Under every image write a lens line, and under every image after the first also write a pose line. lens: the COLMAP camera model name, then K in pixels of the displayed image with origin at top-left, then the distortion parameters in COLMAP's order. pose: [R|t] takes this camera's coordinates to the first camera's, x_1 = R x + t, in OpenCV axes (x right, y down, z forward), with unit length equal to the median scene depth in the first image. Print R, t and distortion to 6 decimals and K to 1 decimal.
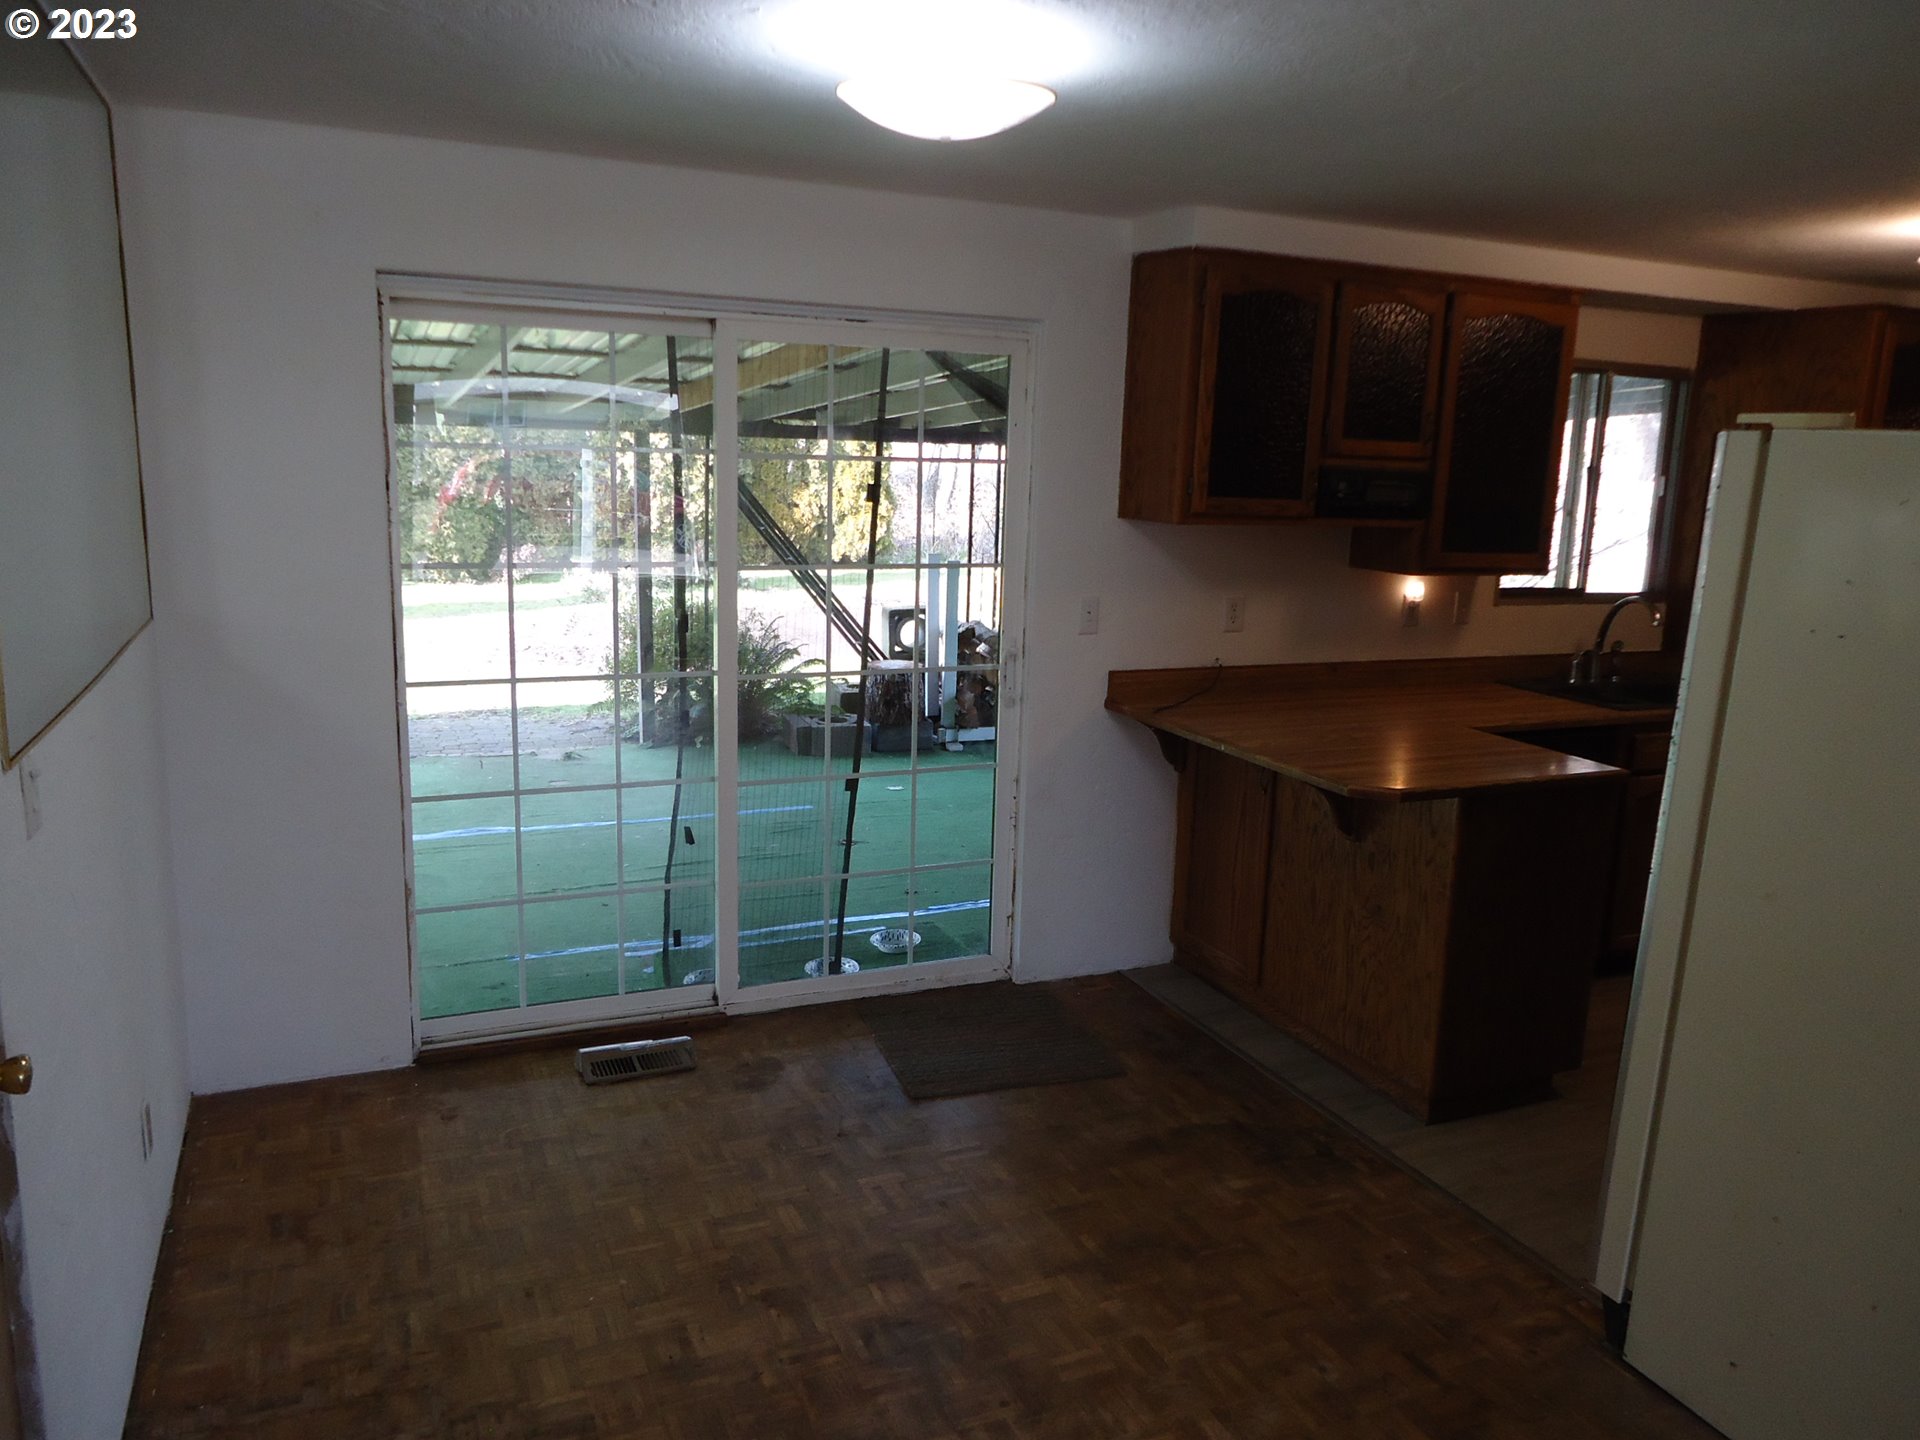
lens RADIAL K [[1399.7, 0, 956.5], [0, 1399.7, 703.4], [0, 0, 1]] dist [-0.002387, 0.001037]
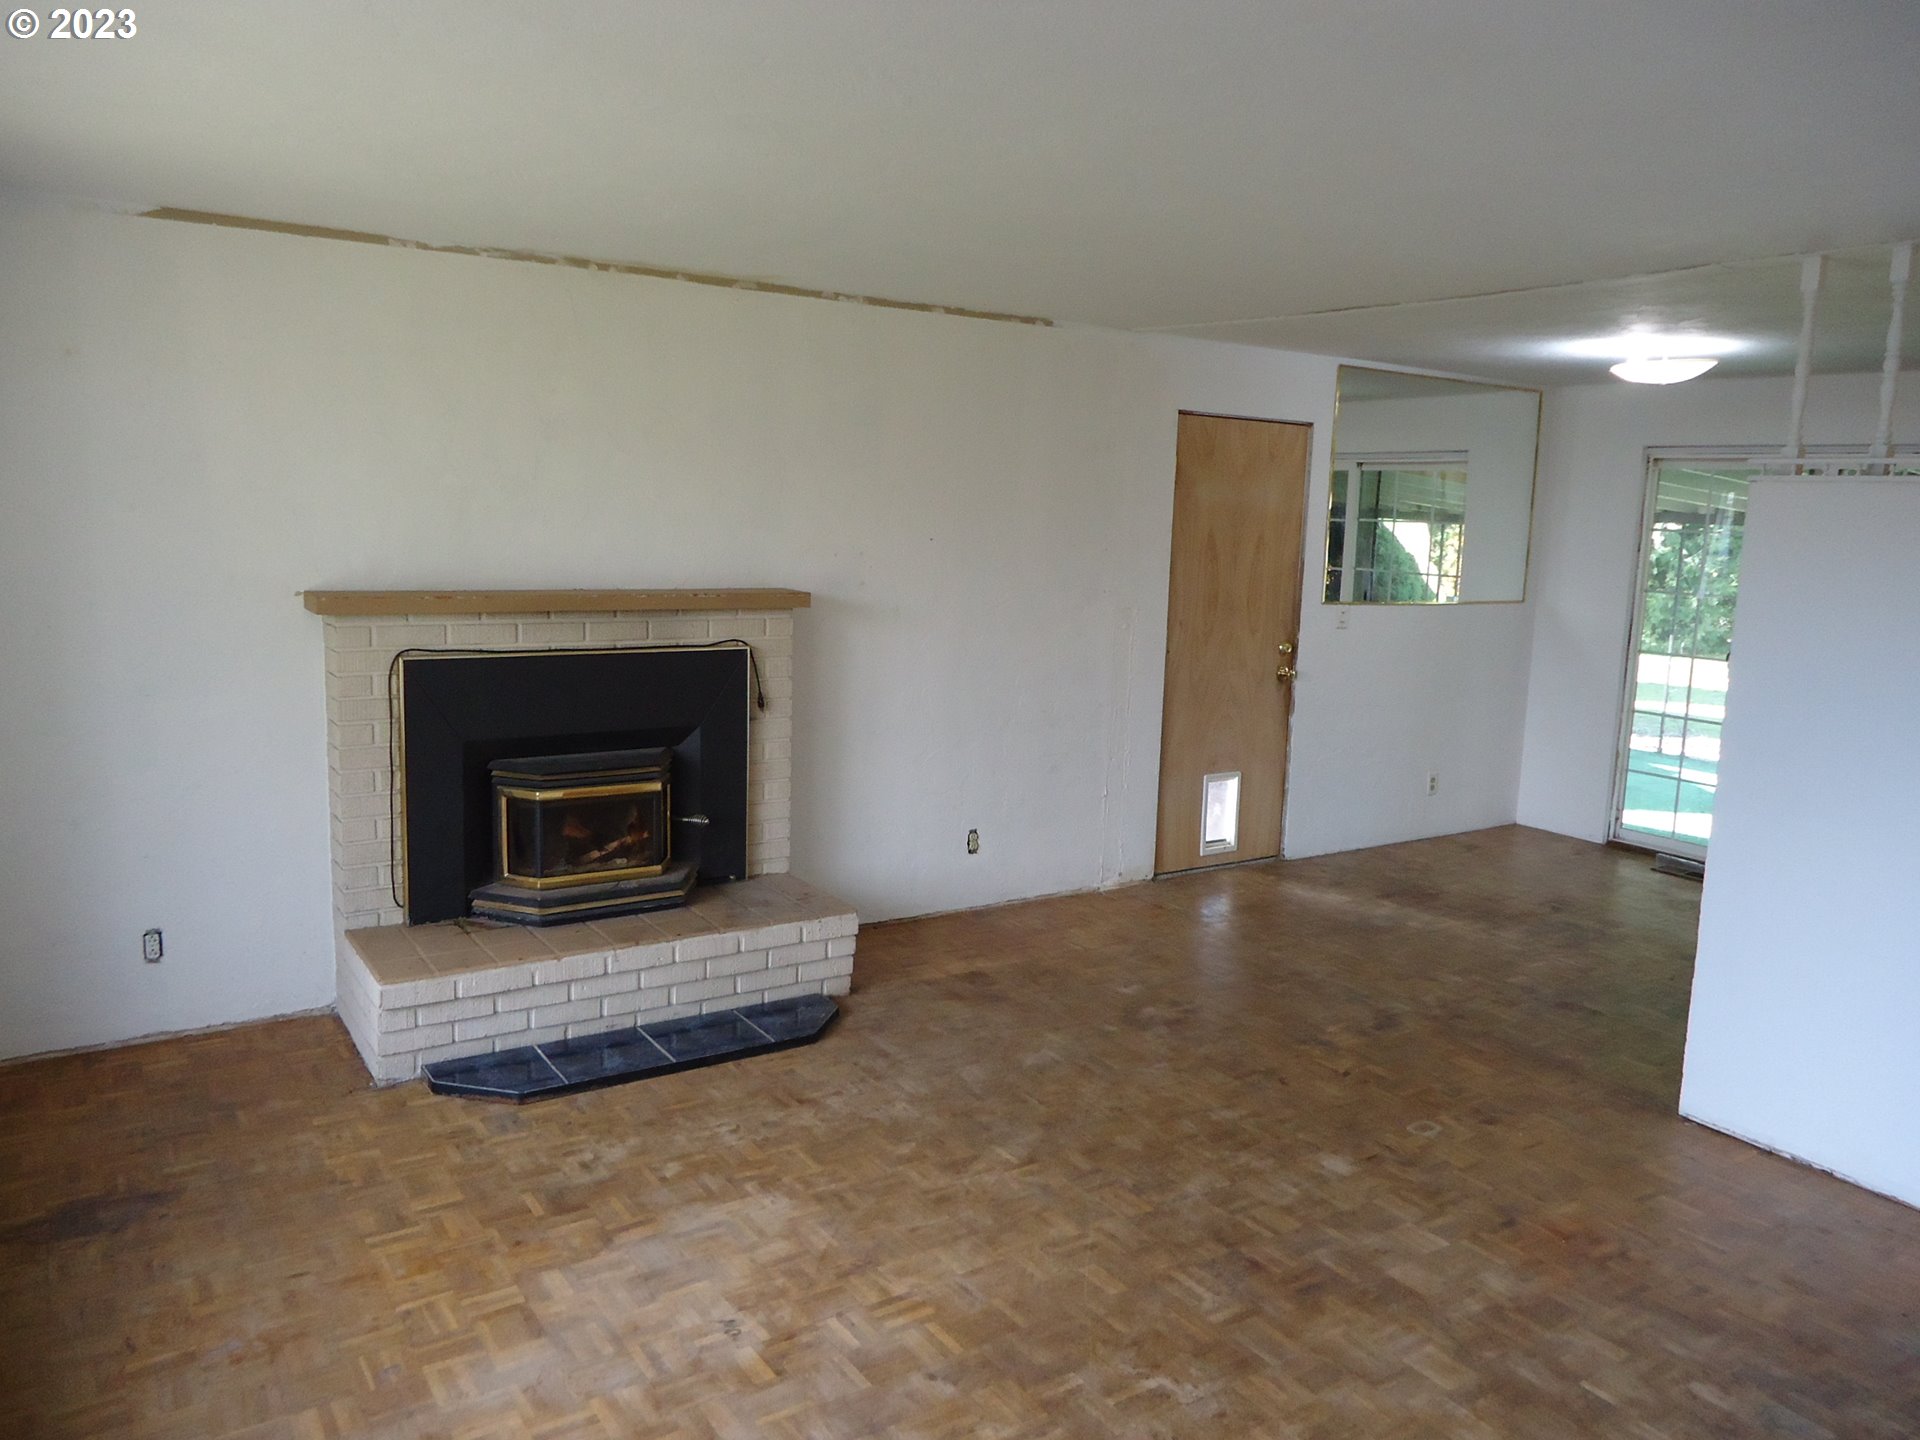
lens RADIAL K [[1409.3, 0, 964.4], [0, 1409.3, 697.0], [0, 0, 1]] dist [-0.001600, 0.003051]
pose [[0.170253, 0.108995, -0.979354, 1.346915], [-0.213459, 0.974345, 0.071329, 0.107833], [0.962003, 0.196908, 0.189151, -0.267772]]
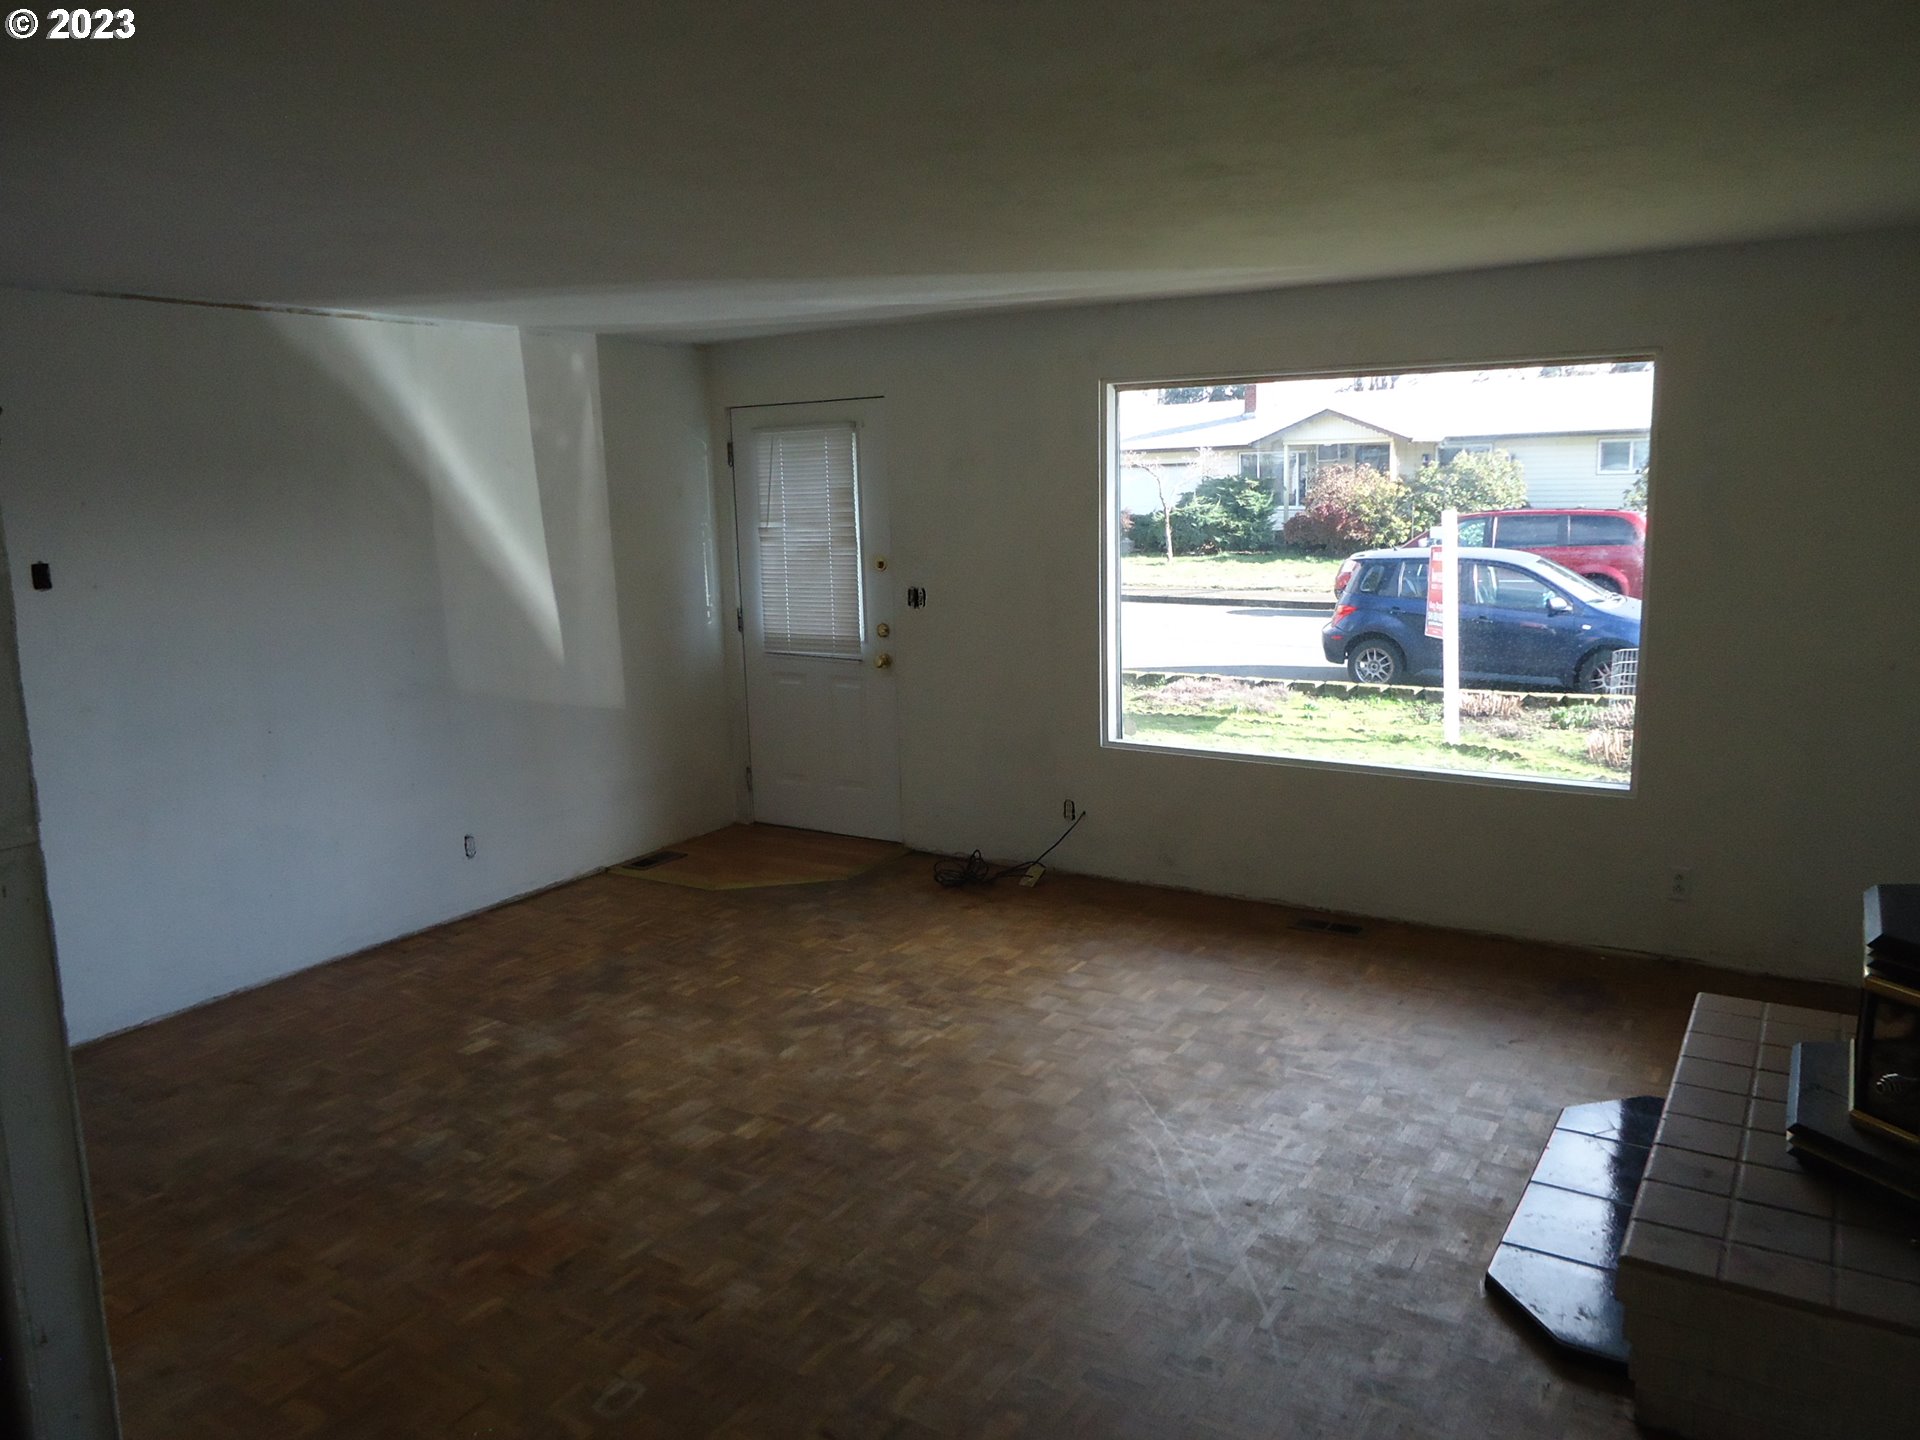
lens RADIAL K [[1399.7, 0, 956.5], [0, 1399.7, 703.4], [0, 0, 1]] dist [-0.002387, 0.001037]
pose [[-0.553485, -0.158460, 0.817646, -0.184288], [0.164098, 0.941741, 0.293591, -0.100757], [-0.816533, 0.296672, -0.495236, 0.416440]]
